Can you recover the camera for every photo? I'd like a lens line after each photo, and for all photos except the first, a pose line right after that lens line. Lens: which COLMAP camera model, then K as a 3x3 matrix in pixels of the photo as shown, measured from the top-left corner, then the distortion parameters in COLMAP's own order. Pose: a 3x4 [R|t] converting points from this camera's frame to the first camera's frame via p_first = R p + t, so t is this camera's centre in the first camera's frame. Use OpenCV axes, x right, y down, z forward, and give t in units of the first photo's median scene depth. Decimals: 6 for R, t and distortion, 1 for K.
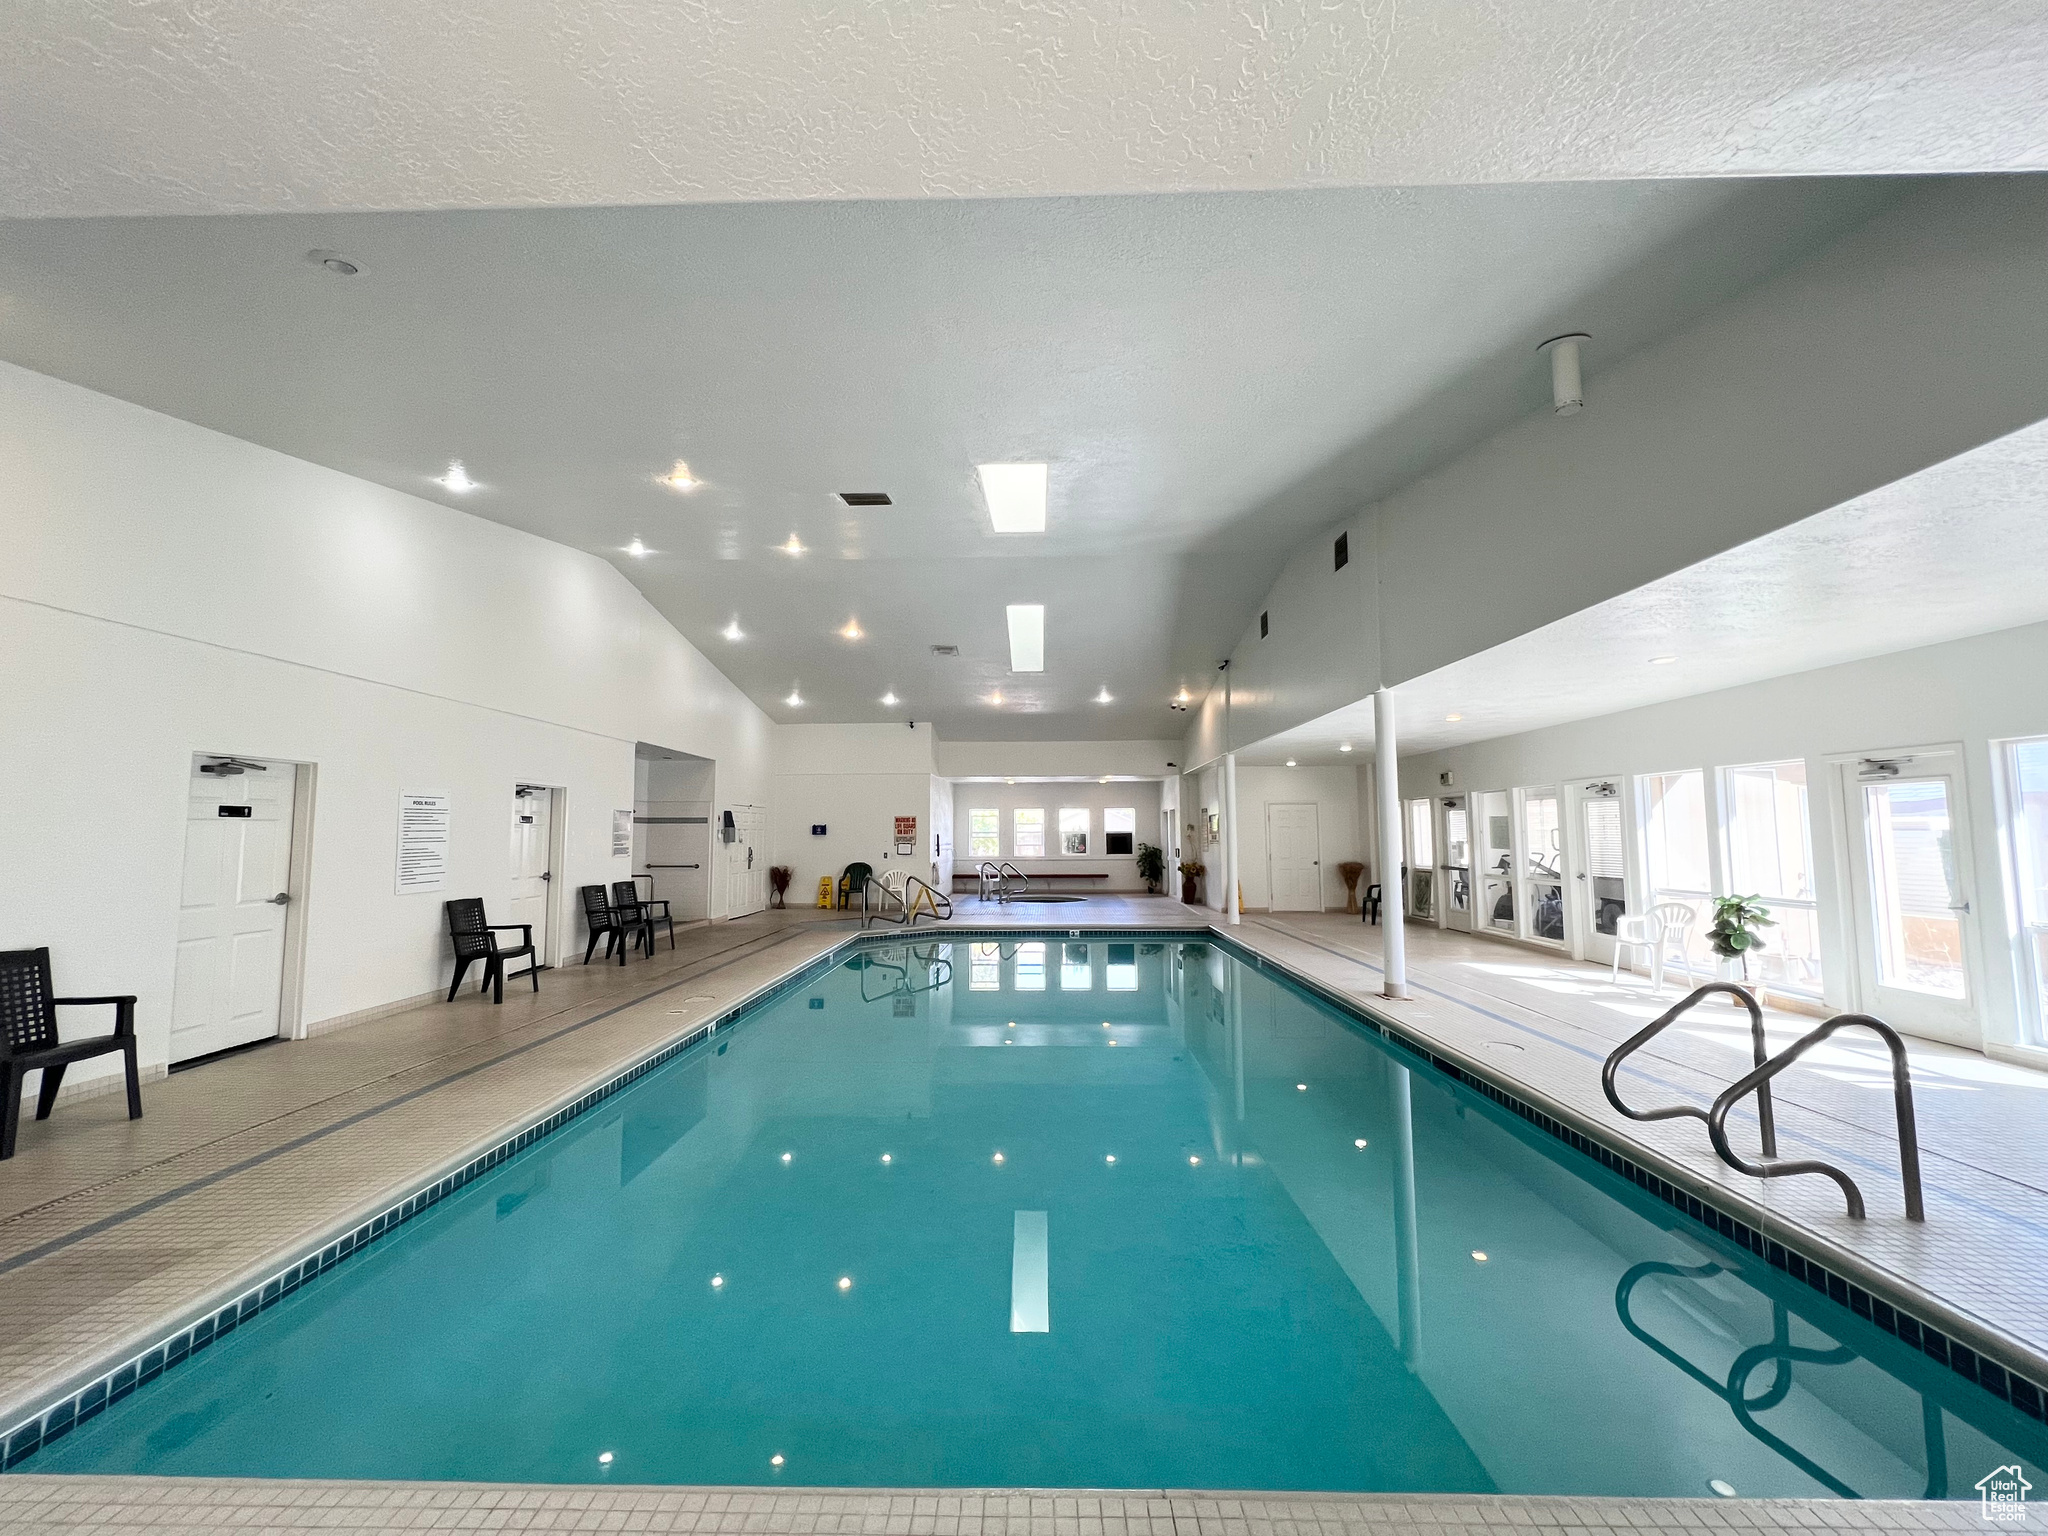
lens RADIAL K [[808.2, 0, 1018.8], [0, 808.2, 764.0], [0, 0, 1]] dist [0.001202, 0.000397]
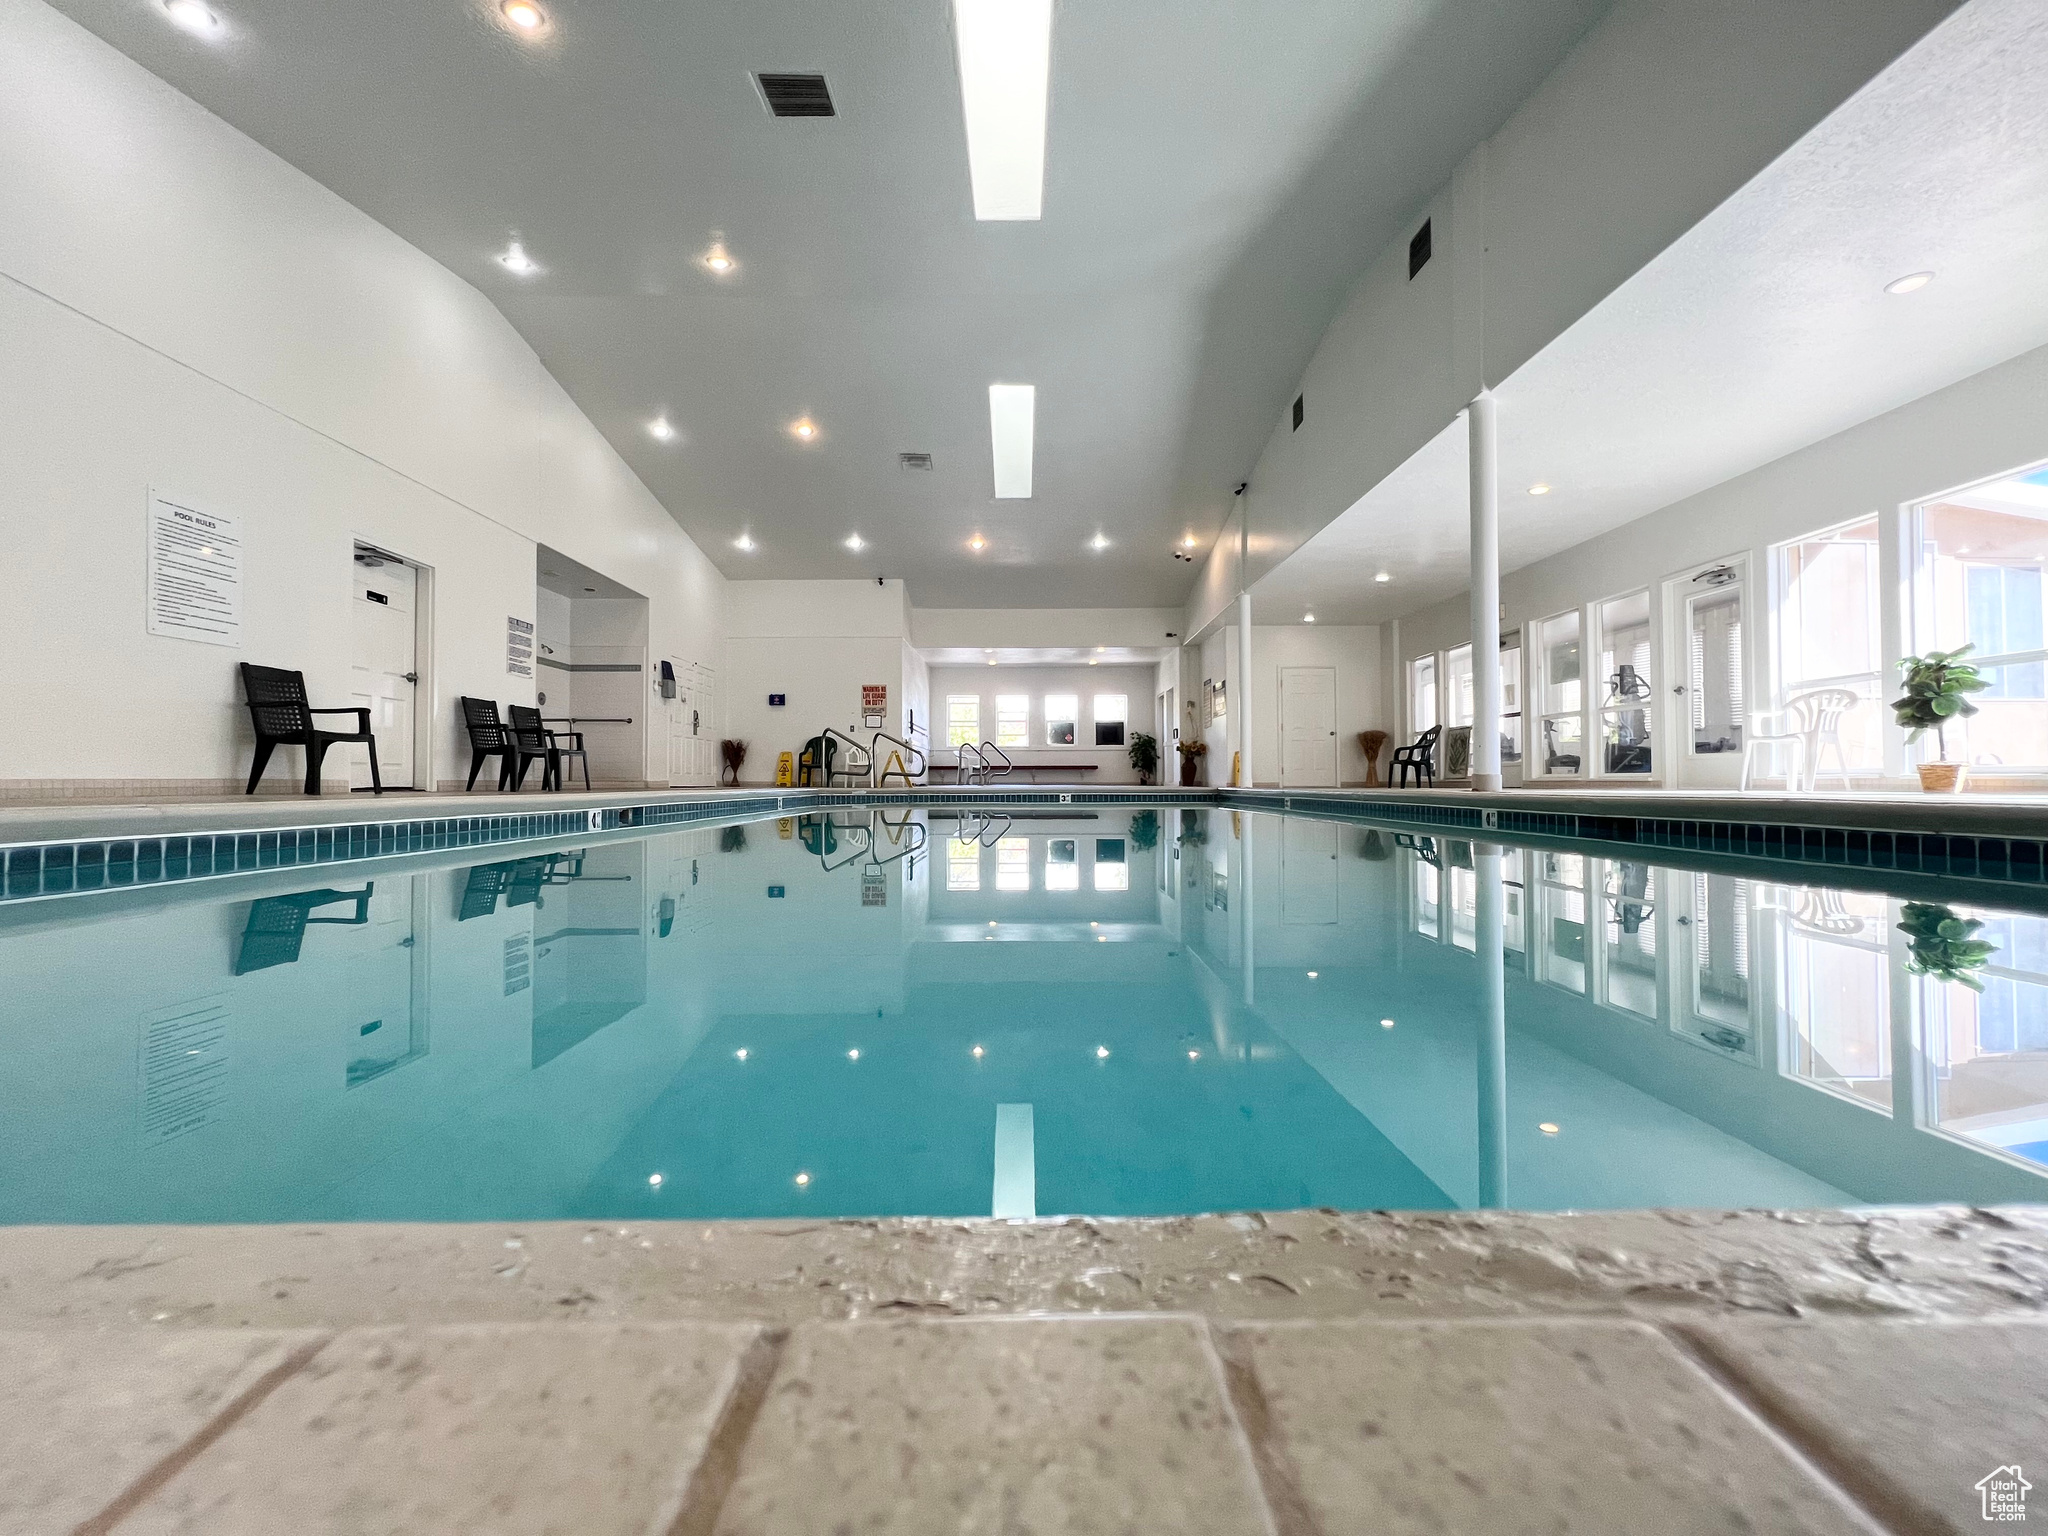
lens RADIAL K [[808.2, 0, 1018.3], [0, 808.2, 760.1], [0, 0, 1]] dist [0.001202, 0.000397]
pose [[0.999698, 0.003096, 0.024376, -0.006038], [-0.004545, 0.998211, 0.059613, 0.174677], [-0.024148, -0.059706, 0.997924, 0.190368]]
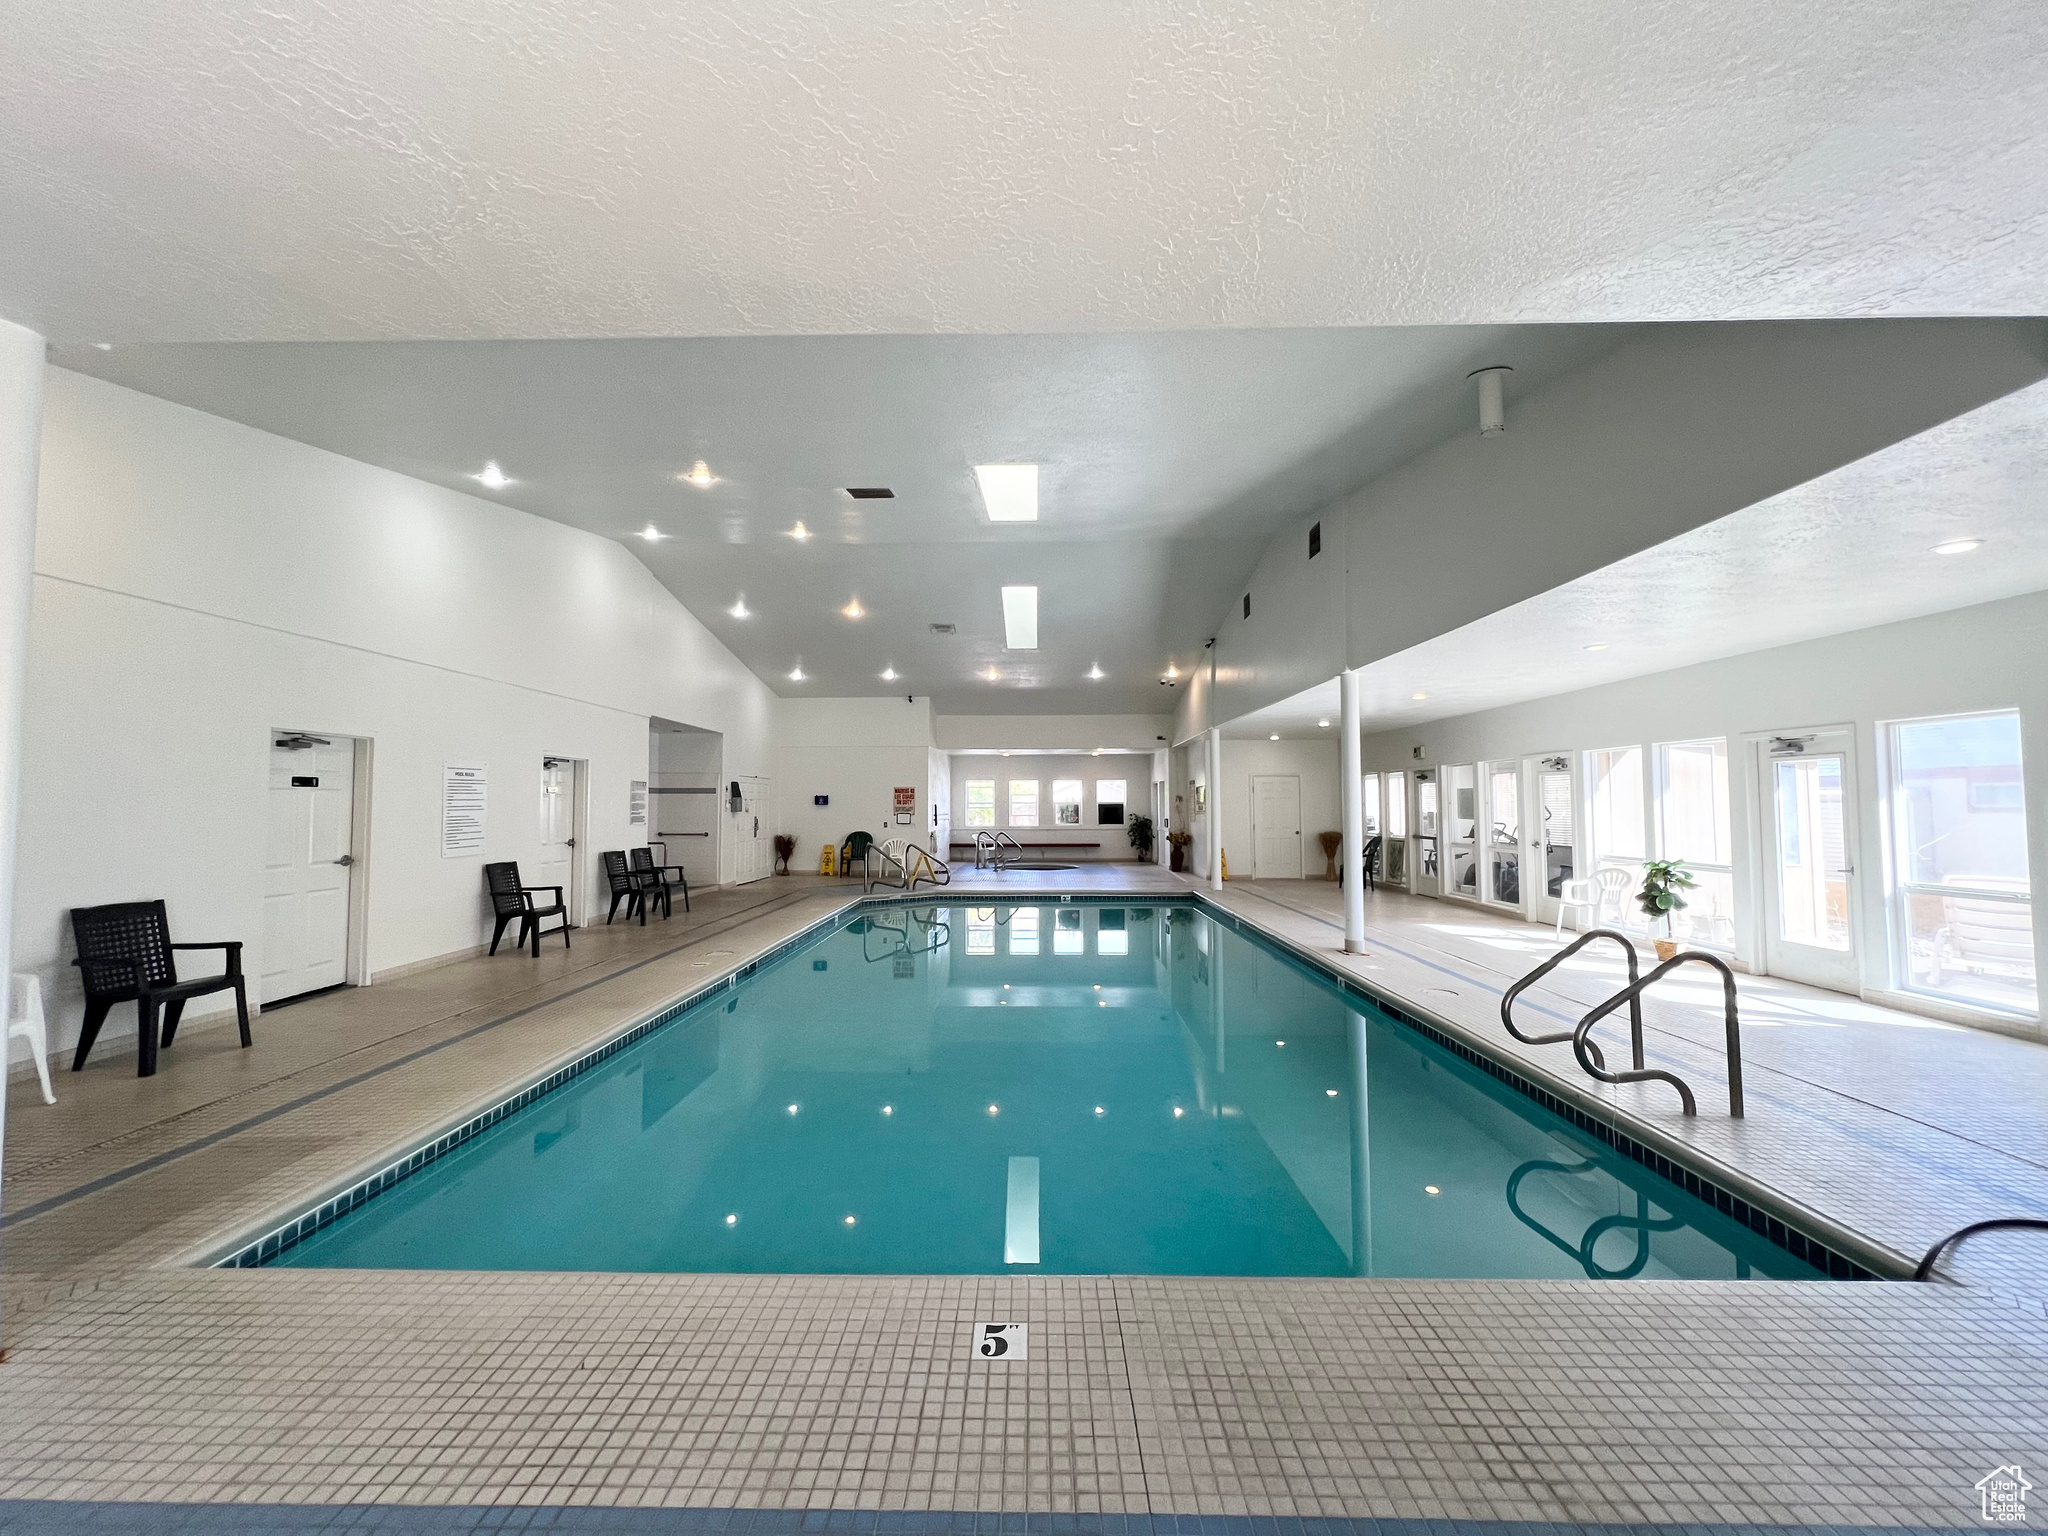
lens RADIAL K [[808.2, 0, 1018.3], [0, 808.2, 764.5], [0, 0, 1]] dist [0.001202, 0.000397]
pose [[0.999989, 0.002332, 0.004118, 0.003475], [-0.002479, 0.999343, 0.036155, -0.004690], [-0.004031, -0.036164, 0.999338, -0.070748]]
